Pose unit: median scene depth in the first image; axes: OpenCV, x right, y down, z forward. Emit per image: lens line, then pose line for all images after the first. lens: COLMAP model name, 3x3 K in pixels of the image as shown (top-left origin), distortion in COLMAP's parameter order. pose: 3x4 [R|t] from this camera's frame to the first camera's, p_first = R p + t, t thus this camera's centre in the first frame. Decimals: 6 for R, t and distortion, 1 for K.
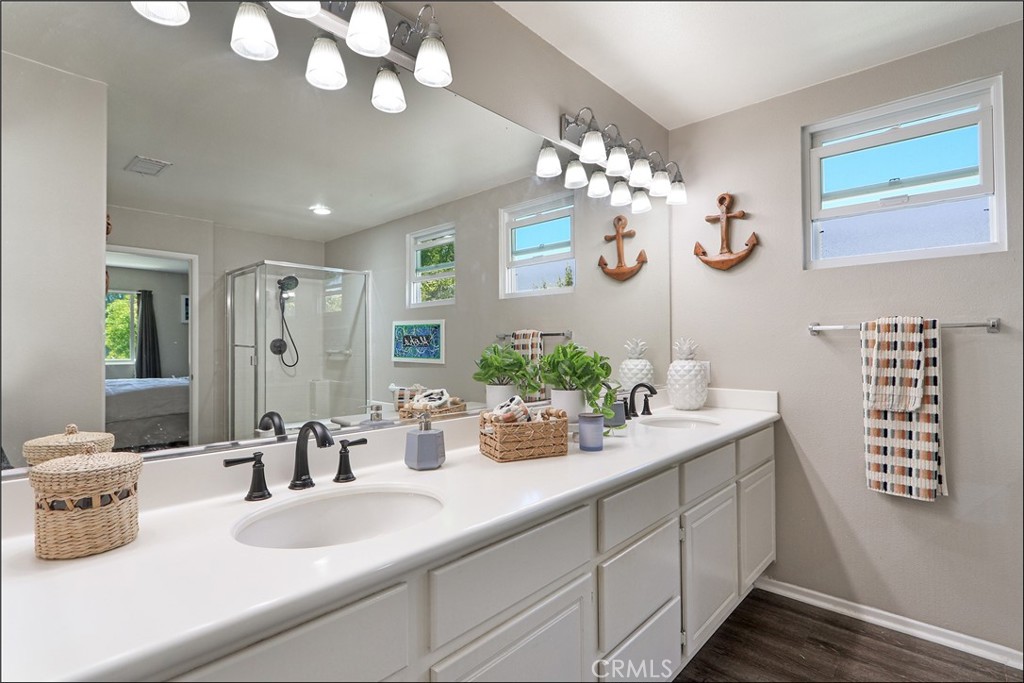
lens RADIAL K [[475.7, 0, 511.8], [0, 475.7, 344.1], [0, 0, 1]] dist [-0.014281, -0.000013]
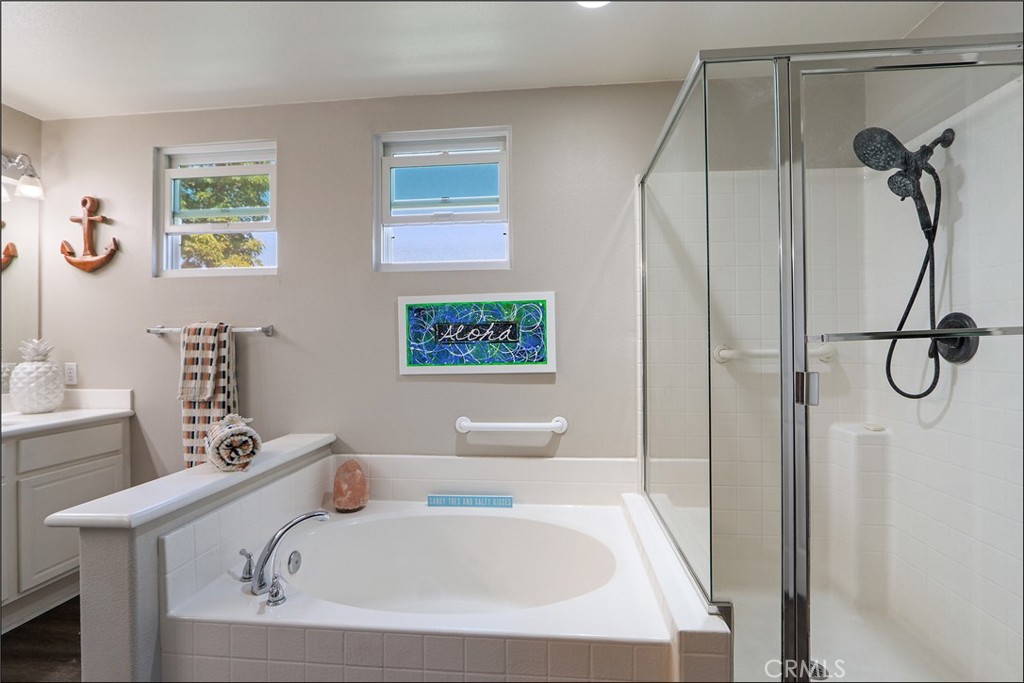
lens RADIAL K [[475.7, 0, 511.6], [0, 475.7, 339.7], [0, 0, 1]] dist [-0.014281, -0.000013]
pose [[0.795572, 0.002996, 0.605851, 0.636910], [0.001225, 0.999978, -0.006553, -0.004186], [-0.605858, 0.005955, 0.795551, -0.389753]]
